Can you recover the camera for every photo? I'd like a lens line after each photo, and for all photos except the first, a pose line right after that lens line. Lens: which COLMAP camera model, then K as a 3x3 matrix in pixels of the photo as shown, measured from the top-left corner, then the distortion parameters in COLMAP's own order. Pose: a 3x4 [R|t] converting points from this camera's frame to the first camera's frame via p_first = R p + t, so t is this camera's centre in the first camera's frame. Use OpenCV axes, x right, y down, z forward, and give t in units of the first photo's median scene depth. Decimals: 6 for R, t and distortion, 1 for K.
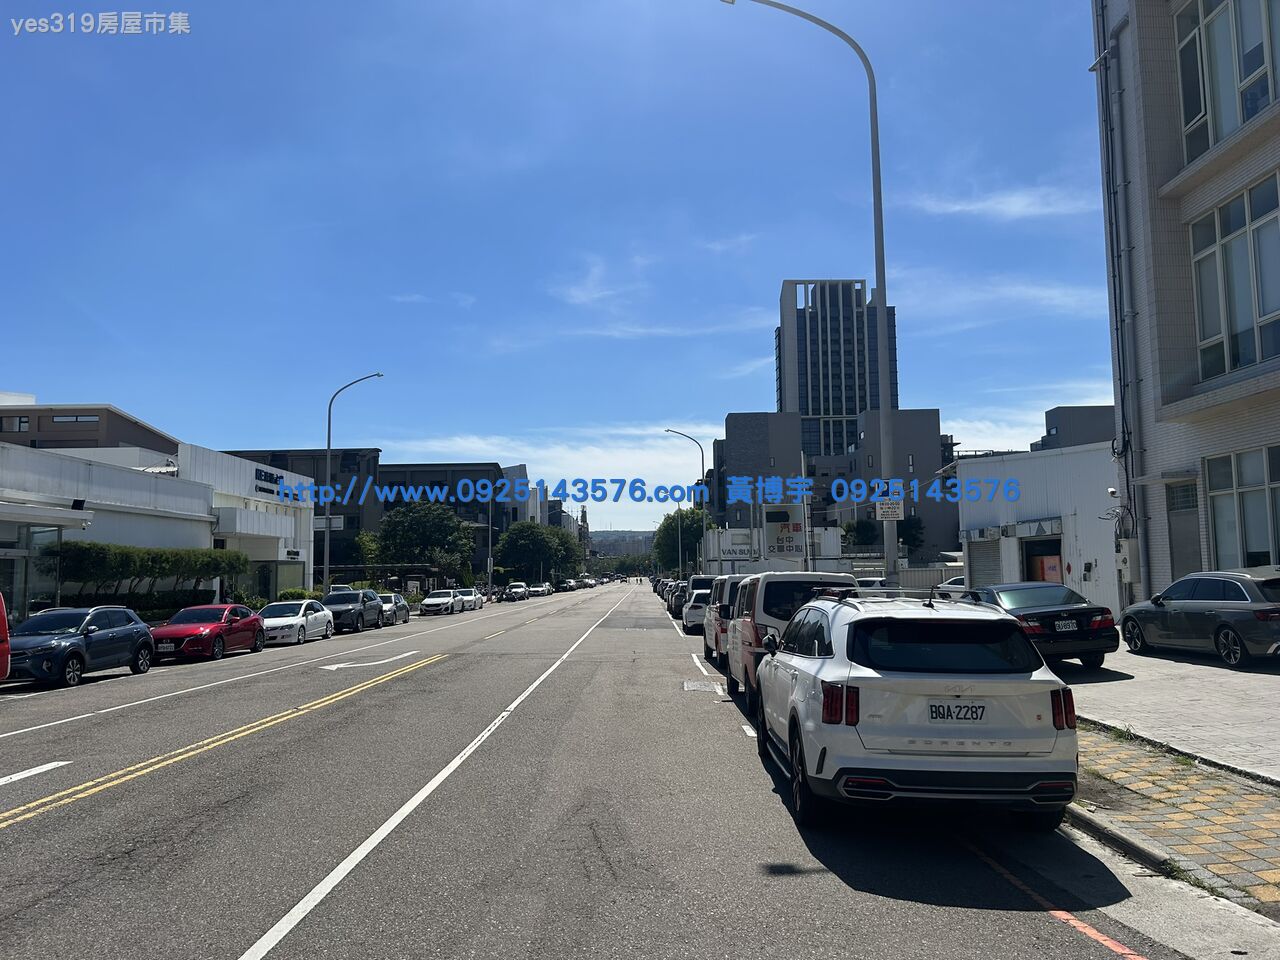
lens RADIAL K [[945.8, 0, 640.3], [0, 945.8, 492.3], [0, 0, 1]] dist [0.056821, -0.072879]
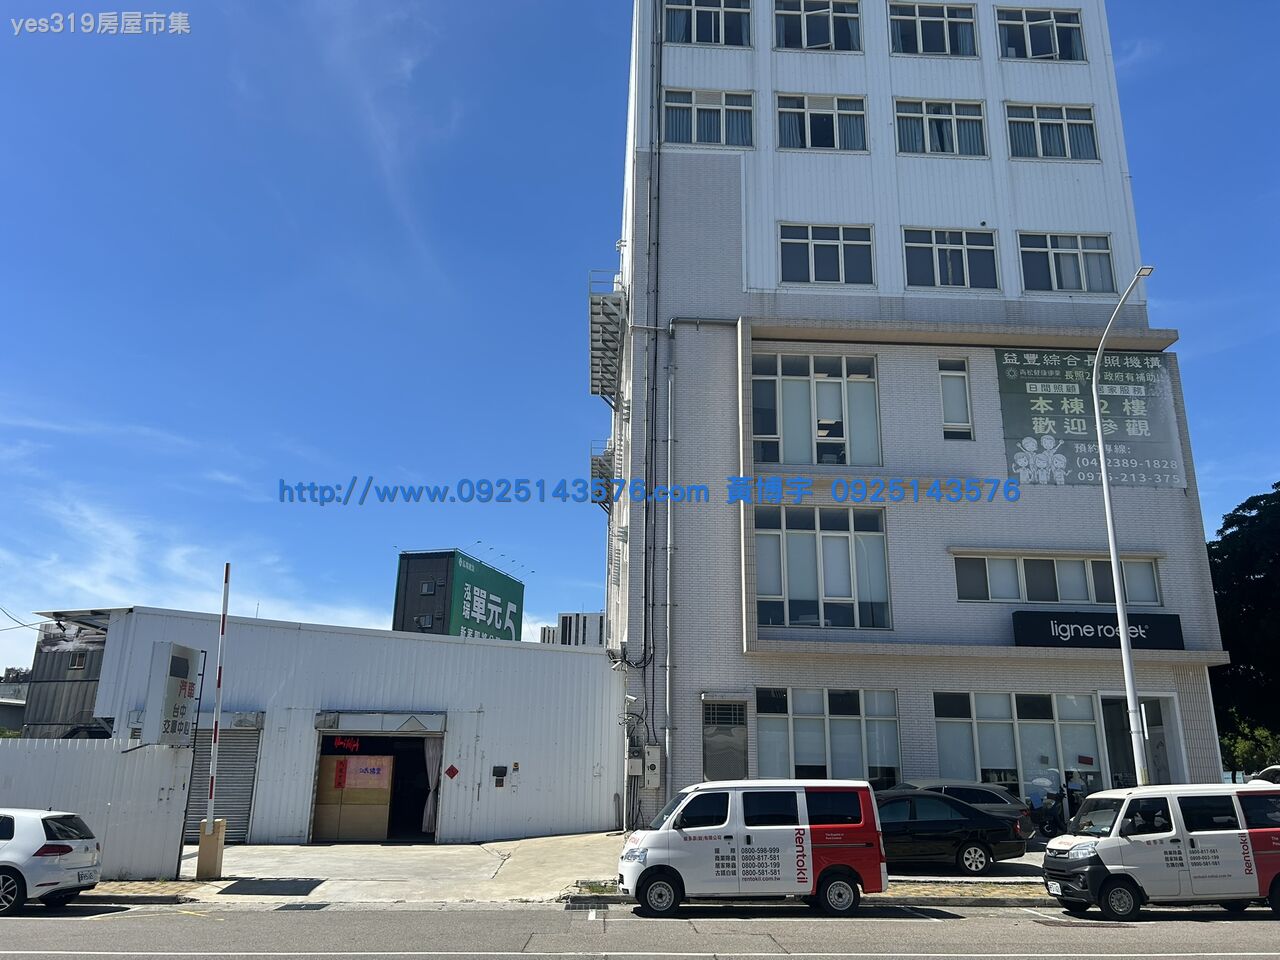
lens RADIAL K [[945.8, 0, 640.3], [0, 945.8, 492.3], [0, 0, 1]] dist [0.056821, -0.072879]
pose [[-0.048008, 0.293520, 0.954747, -0.062627], [-0.097002, 0.949961, -0.296926, 0.009883], [-0.994126, -0.106867, -0.017134, 0.109278]]
